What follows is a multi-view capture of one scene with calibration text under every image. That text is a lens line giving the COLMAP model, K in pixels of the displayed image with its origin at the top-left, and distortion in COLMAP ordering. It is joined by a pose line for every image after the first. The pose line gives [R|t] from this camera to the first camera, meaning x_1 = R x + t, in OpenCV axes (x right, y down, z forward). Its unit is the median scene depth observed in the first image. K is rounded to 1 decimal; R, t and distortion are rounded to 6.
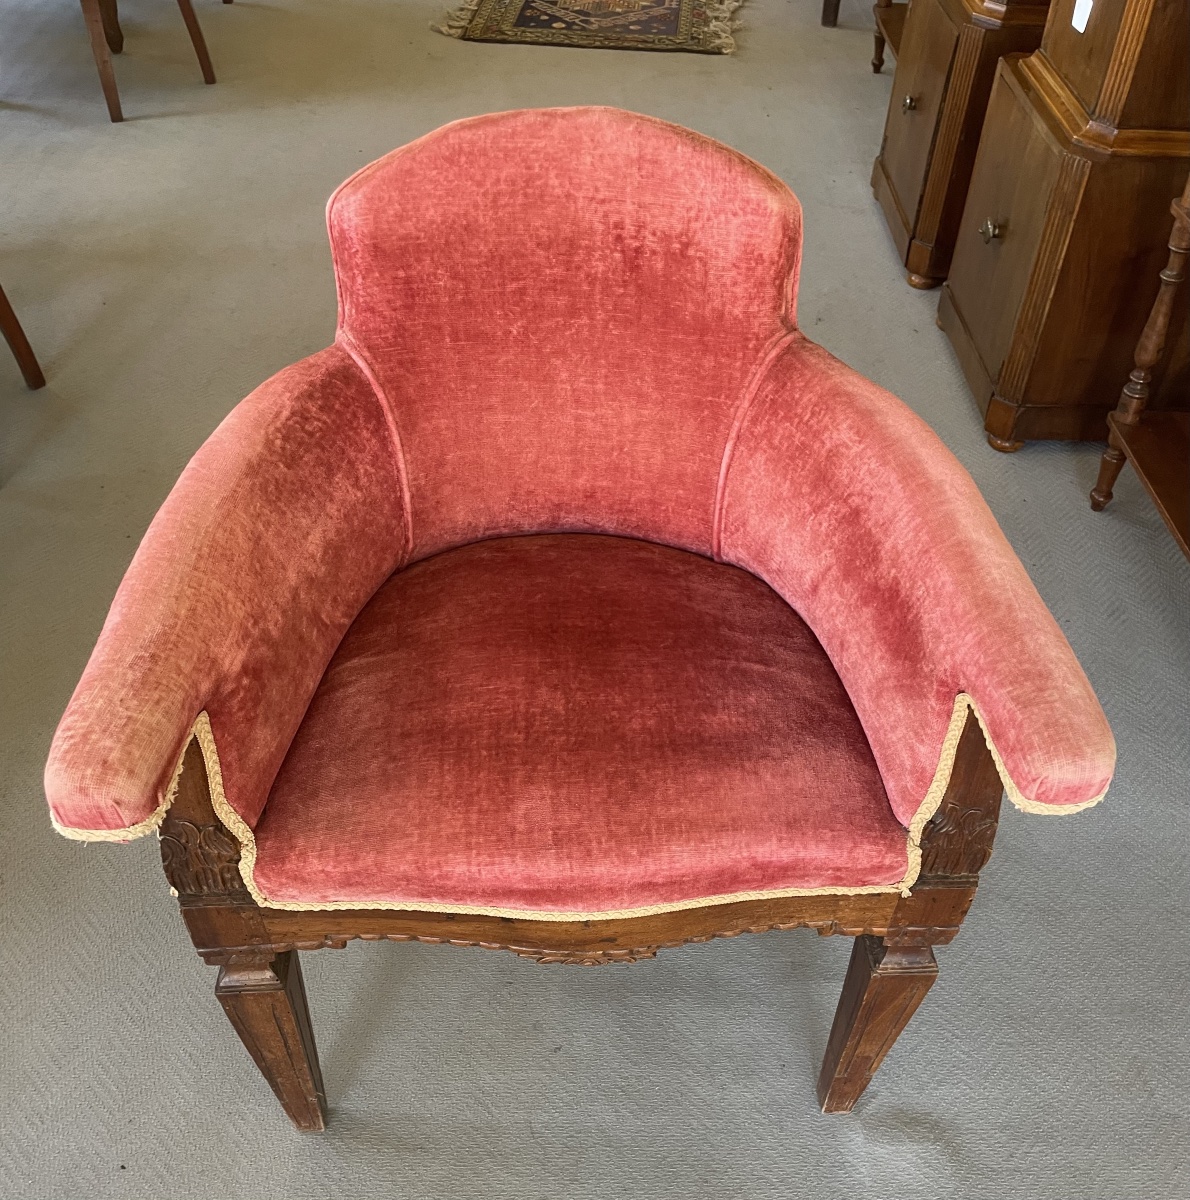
lens RADIAL K [[1246.5, 0, 616.1], [0, 1246.5, 810.3], [0, 0, 1]] dist [0.038799, 0.000000]
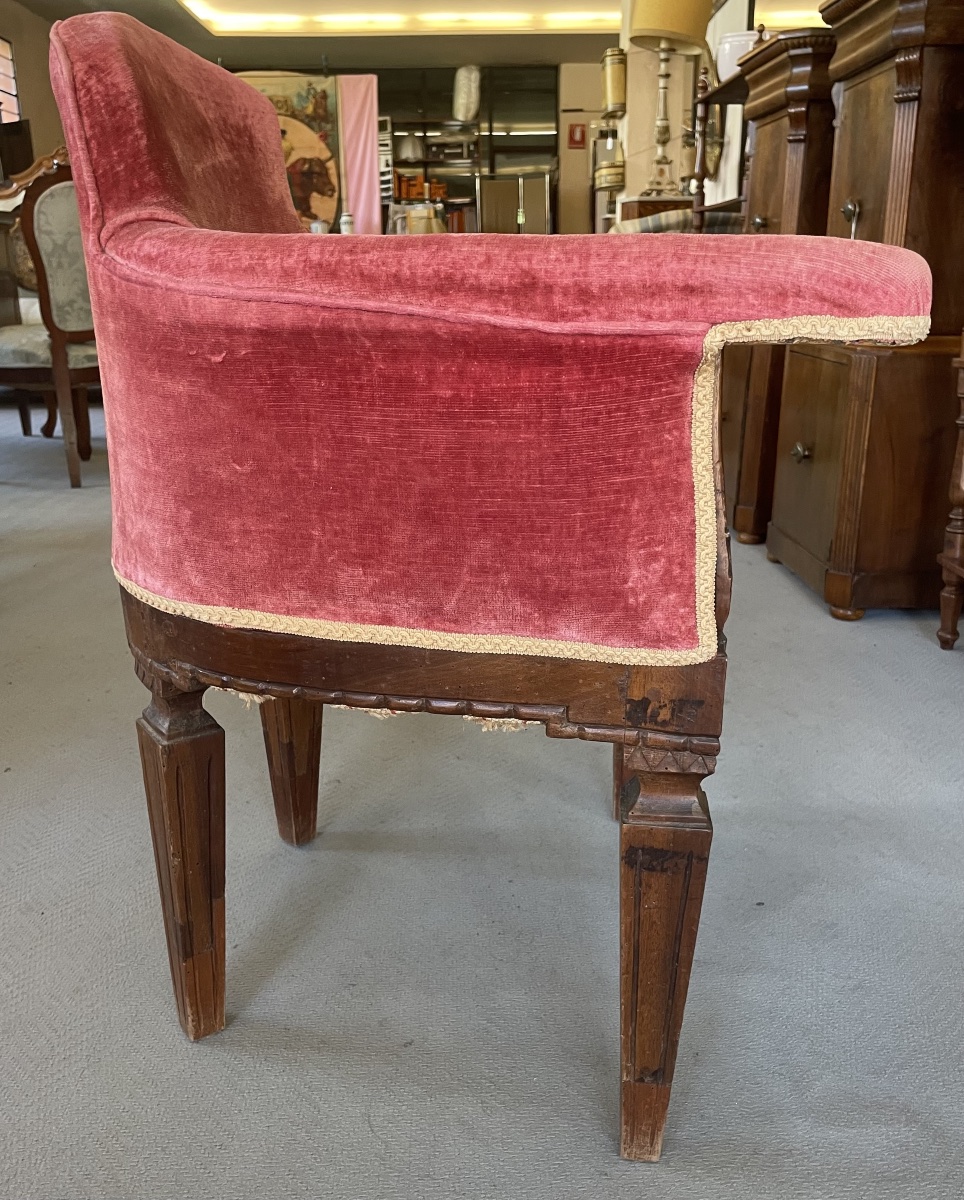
lens RADIAL K [[1152.7, 0, 485.8], [0, 1152.7, 649.0], [0, 0, 1]] dist [0.027079, 0.000000]
pose [[0.999443, -0.032154, -0.008969, 0.022672], [0.023784, 0.874436, -0.484557, 0.438783], [0.023423, 0.484074, 0.874714, 0.318344]]
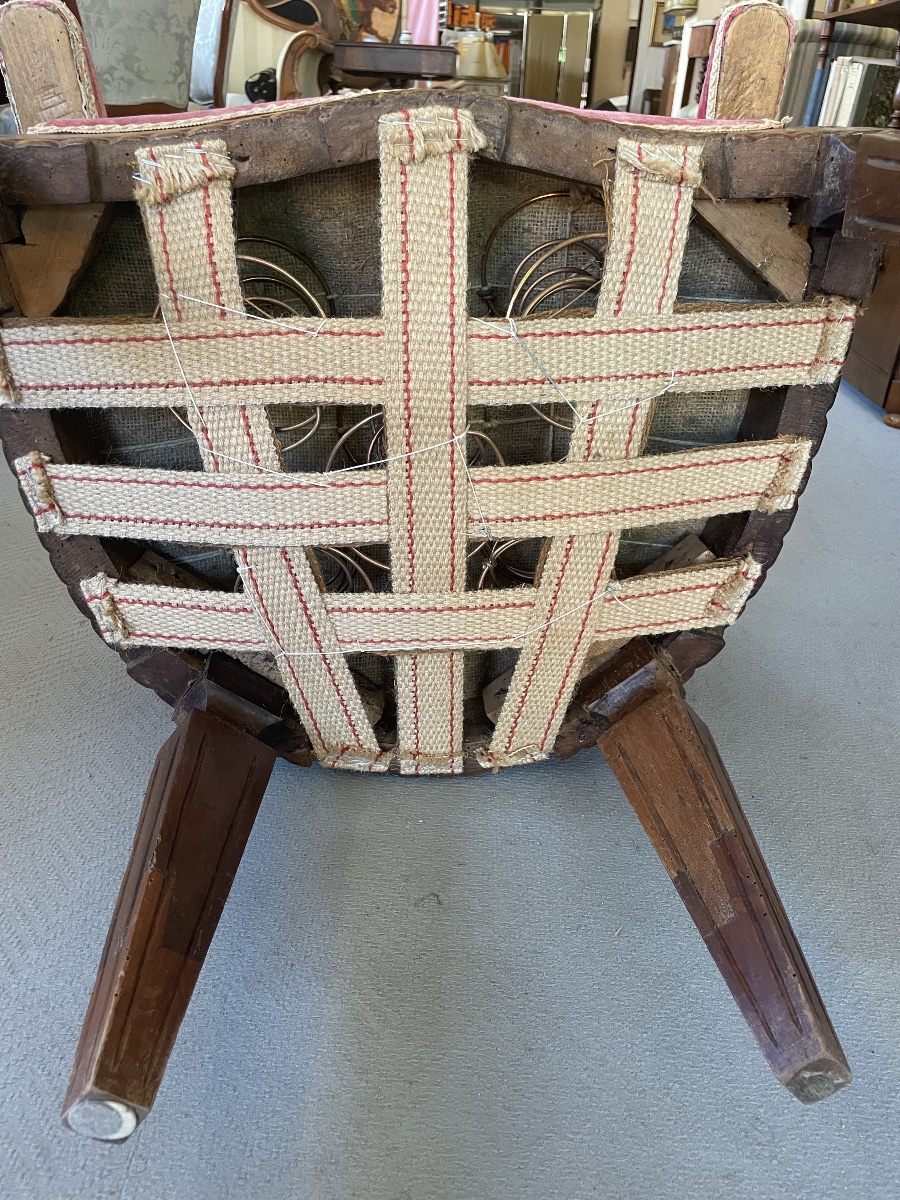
lens RADIAL K [[923.3, 0, 450.5], [0, 923.3, 593.8], [0, 0, 1]] dist [0.060633, -0.069303]
pose [[0.997762, 0.057577, -0.033995, -0.162328], [-0.065672, 0.939455, -0.336322, -0.108299], [0.012572, 0.337801, 0.941133, 0.970282]]
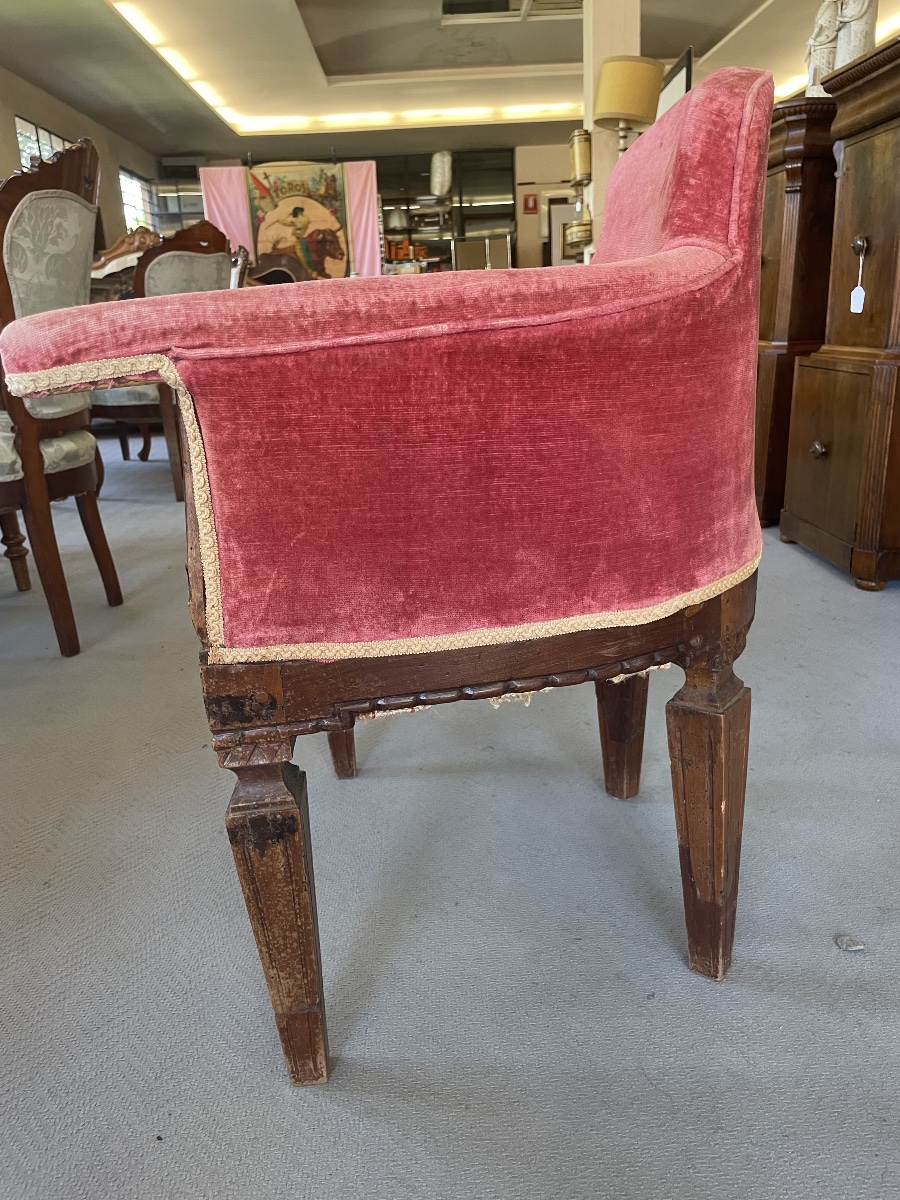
lens RADIAL K [[923.3, 0, 446.2], [0, 923.3, 600.4], [0, 0, 1]] dist [0.060633, -0.069303]
pose [[0.997549, -0.067103, -0.019853, -0.210973], [0.048167, 0.864218, -0.500806, 0.363682], [0.050763, 0.498622, 0.865332, 0.383908]]
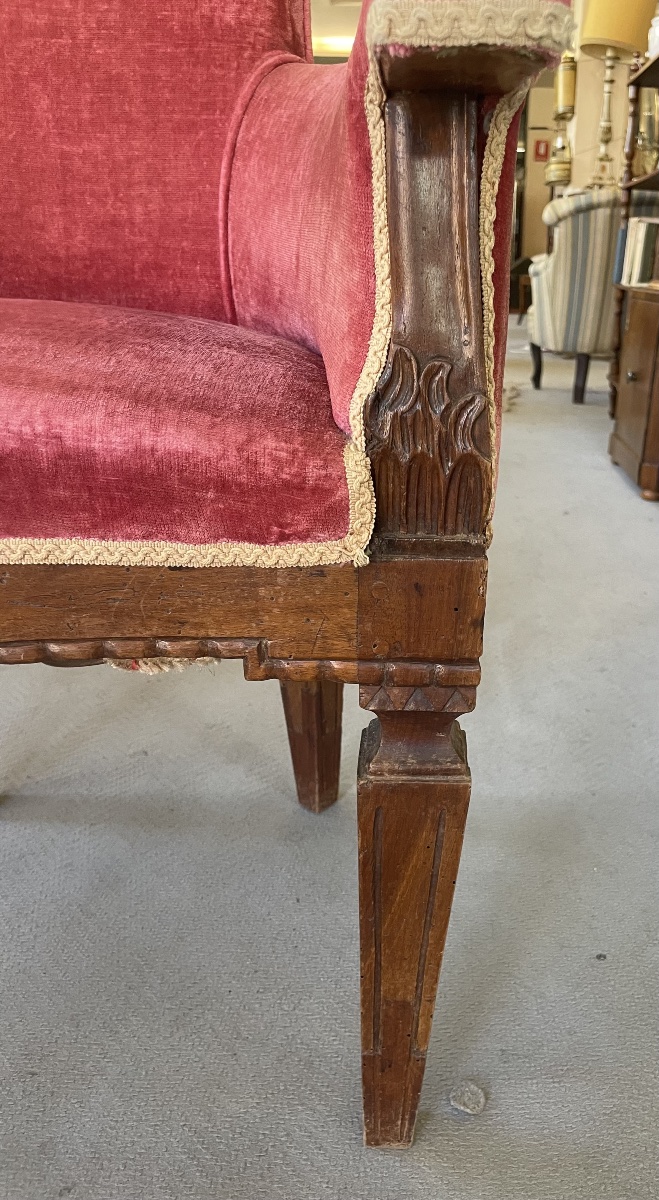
lens RADIAL K [[934.6, 0, 458.1], [0, 934.6, 602.1], [0, 0, 1]] dist [0.051769, -0.093099]
pose [[0.999708, 0.007691, -0.022928, 0.281845], [-0.017339, 0.888857, -0.457856, 0.277679], [0.016858, 0.458120, 0.888731, 0.608653]]
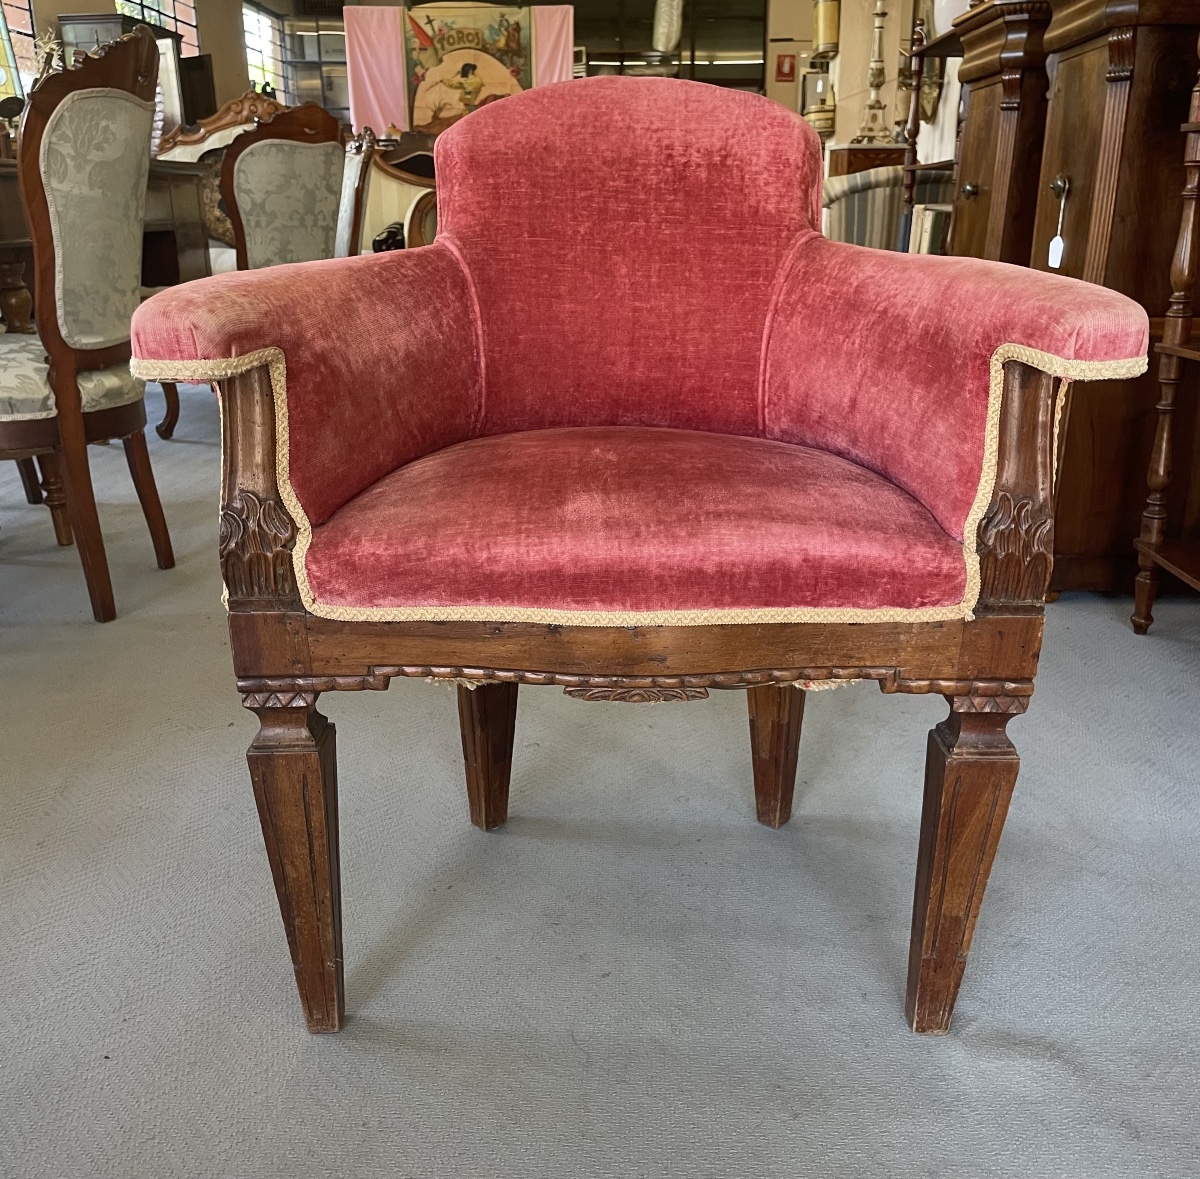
lens RADIAL K [[1233.7, 0, 605.8], [0, 1233.7, 645.2], [0, 0, 1]] dist [0.035316, 0.000000]
pose [[0.998051, -0.005859, -0.062121, 0.012330], [-0.023709, 0.885309, -0.464398, 0.522718], [0.057717, 0.464966, 0.883445, 0.151071]]
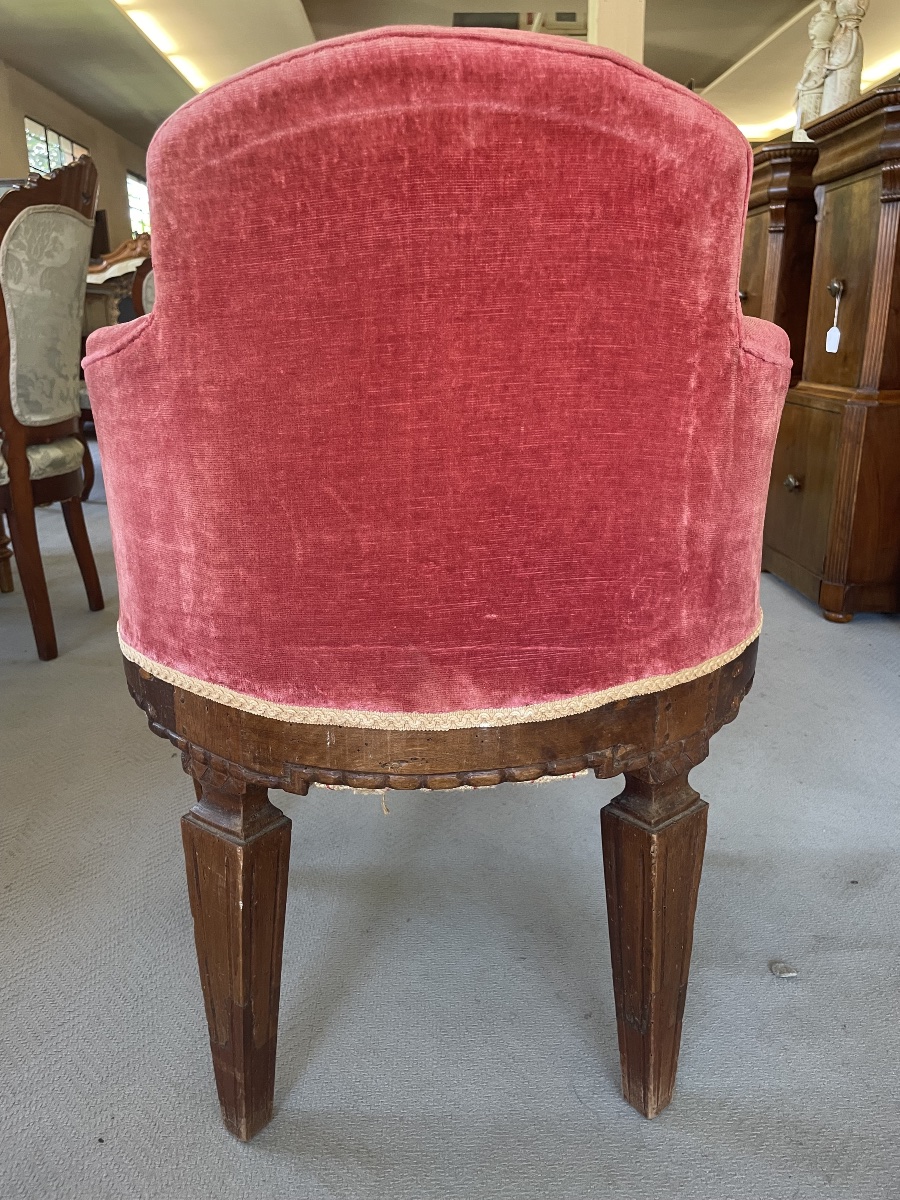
lens RADIAL K [[923.3, 0, 450.6], [0, 923.3, 591.1], [0, 0, 1]] dist [0.060633, -0.069303]
pose [[0.999477, -0.031826, -0.005695, -0.176783], [0.024258, 0.854605, -0.518711, 0.369242], [0.021375, 0.518302, 0.854931, 0.347234]]
